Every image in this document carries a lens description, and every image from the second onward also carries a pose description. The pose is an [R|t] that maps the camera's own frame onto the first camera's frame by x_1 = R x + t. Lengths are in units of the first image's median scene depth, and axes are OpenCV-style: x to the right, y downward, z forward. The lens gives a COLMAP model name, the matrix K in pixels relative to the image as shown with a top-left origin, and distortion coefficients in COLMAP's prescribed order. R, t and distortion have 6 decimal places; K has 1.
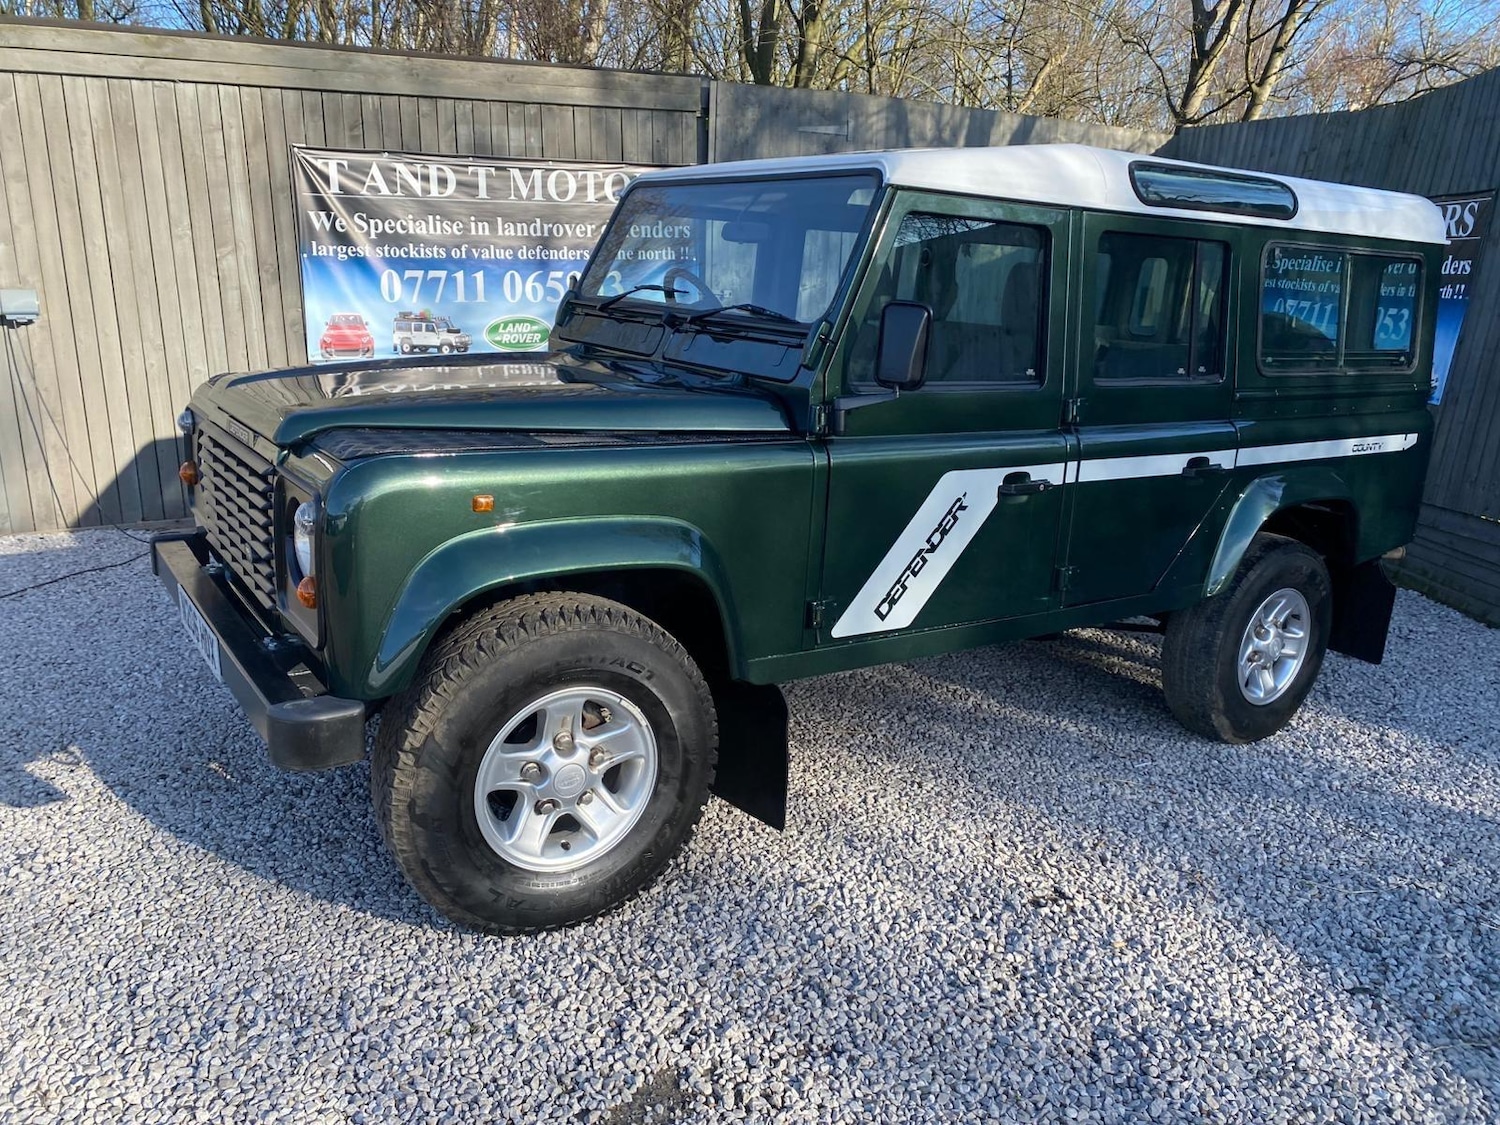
lens RADIAL K [[1141.4, 0, 735.3], [0, 1141.4, 554.6], [0, 0, 1]] dist [0.014527, -0.002733]
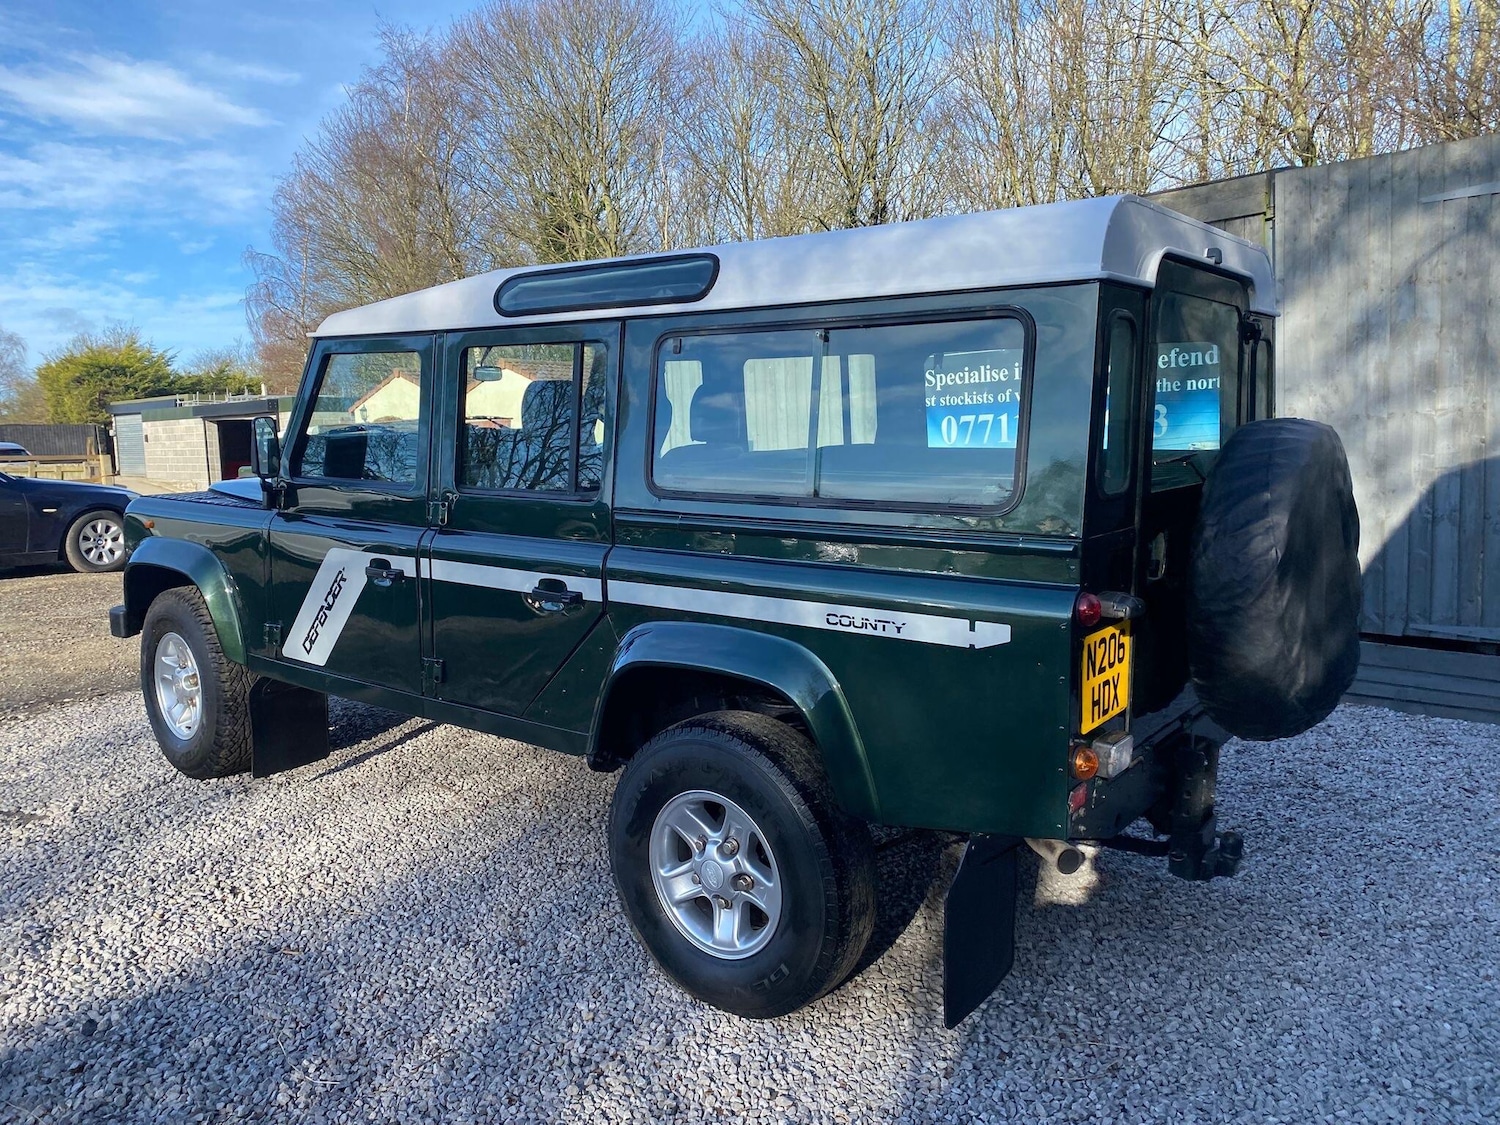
lens RADIAL K [[1141.4, 0, 735.3], [0, 1141.4, 554.6], [0, 0, 1]] dist [0.014527, -0.002733]
pose [[0.327622, 0.069301, -0.942264, 1.137169], [-0.203752, 0.979022, 0.001161, -0.117219], [0.922578, 0.191607, 0.334869, 0.729899]]
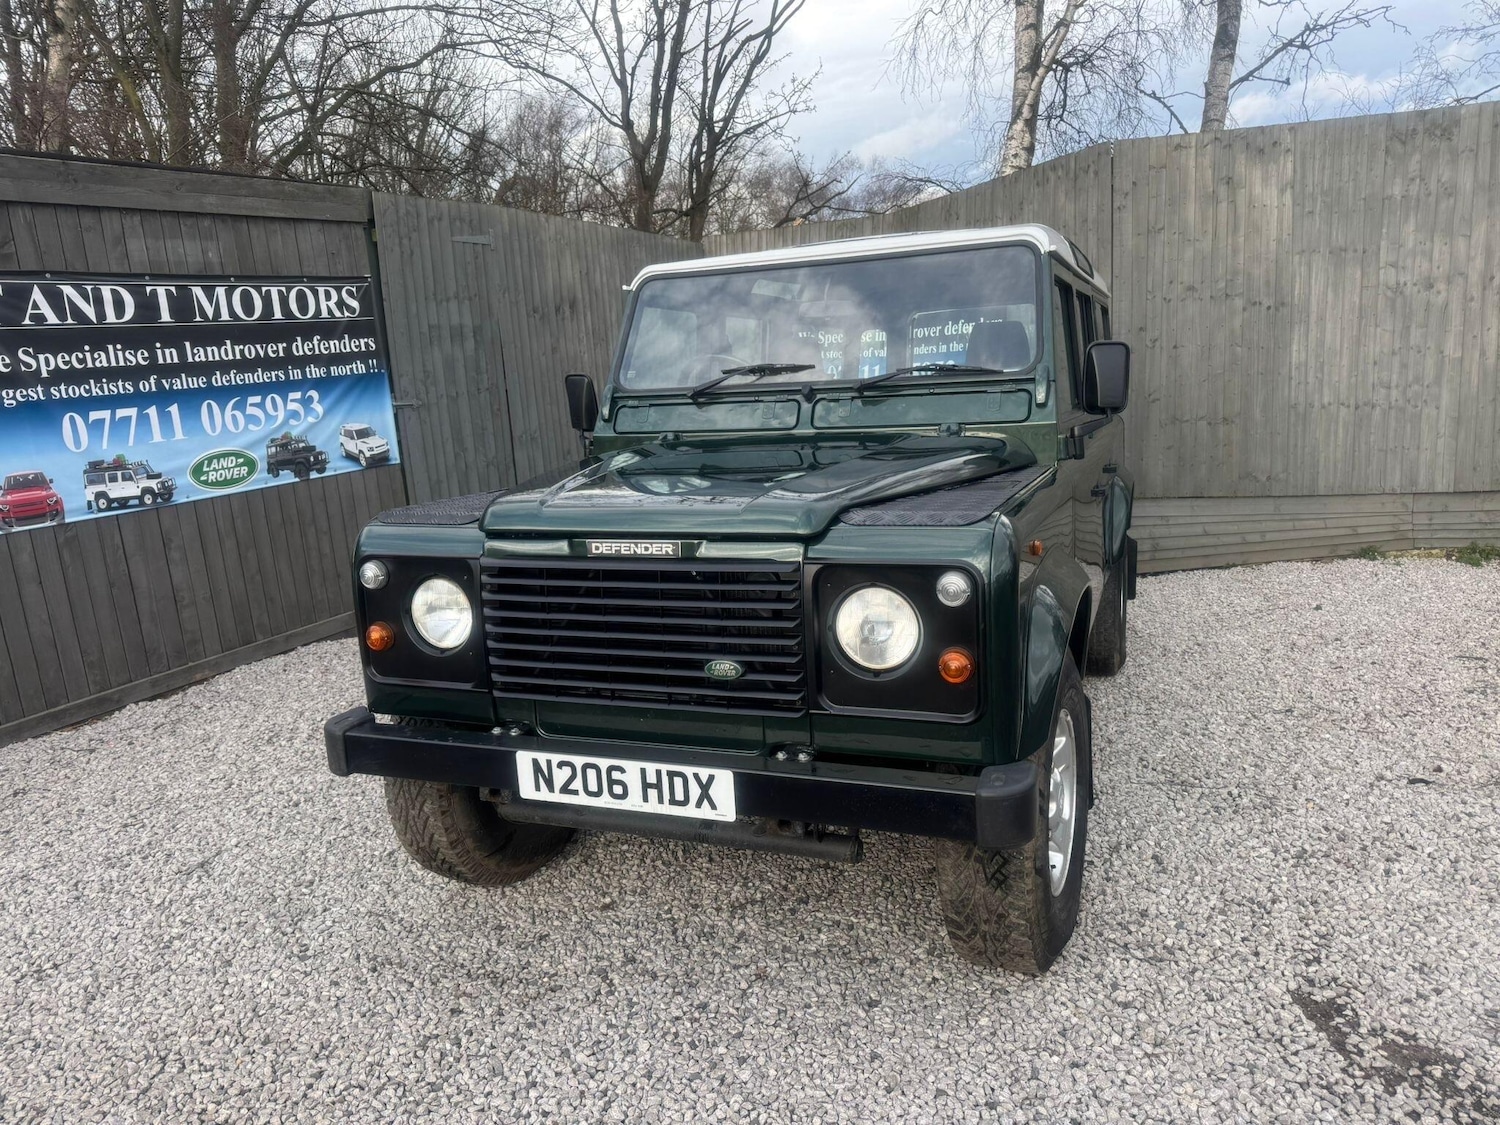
lens RADIAL K [[1072.2, 0, 755.6], [0, 1072.2, 559.1], [0, 0, 1]] dist [0.006965, -0.003573]
pose [[0.816159, -0.185680, 0.547182, -0.552680], [0.226585, 0.973963, -0.007463, -0.048446], [-0.531549, 0.130074, 0.836981, 0.175778]]
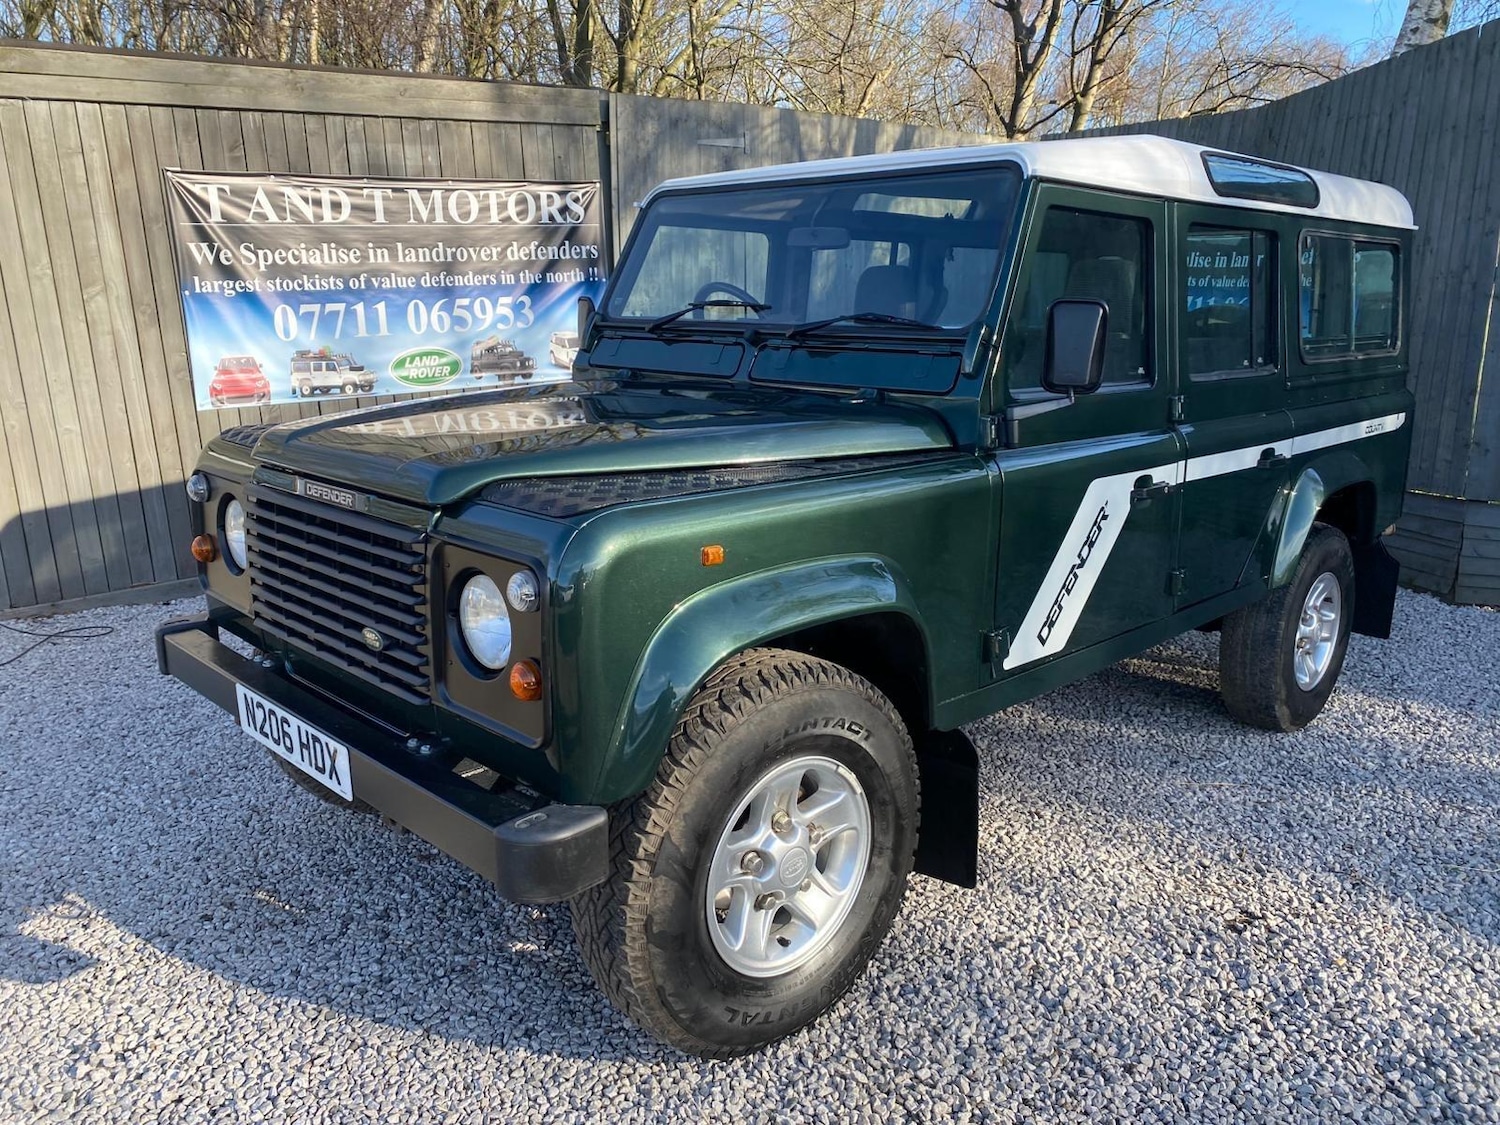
lens RADIAL K [[1146.2, 0, 739.2], [0, 1146.2, 550.2], [0, 0, 1]] dist [0.010146, 0.000609]
pose [[0.981408, -0.082754, 0.173179, -0.197880], [0.086688, 0.996118, -0.015267, -0.019409], [-0.171243, 0.029996, 0.984772, 0.090202]]
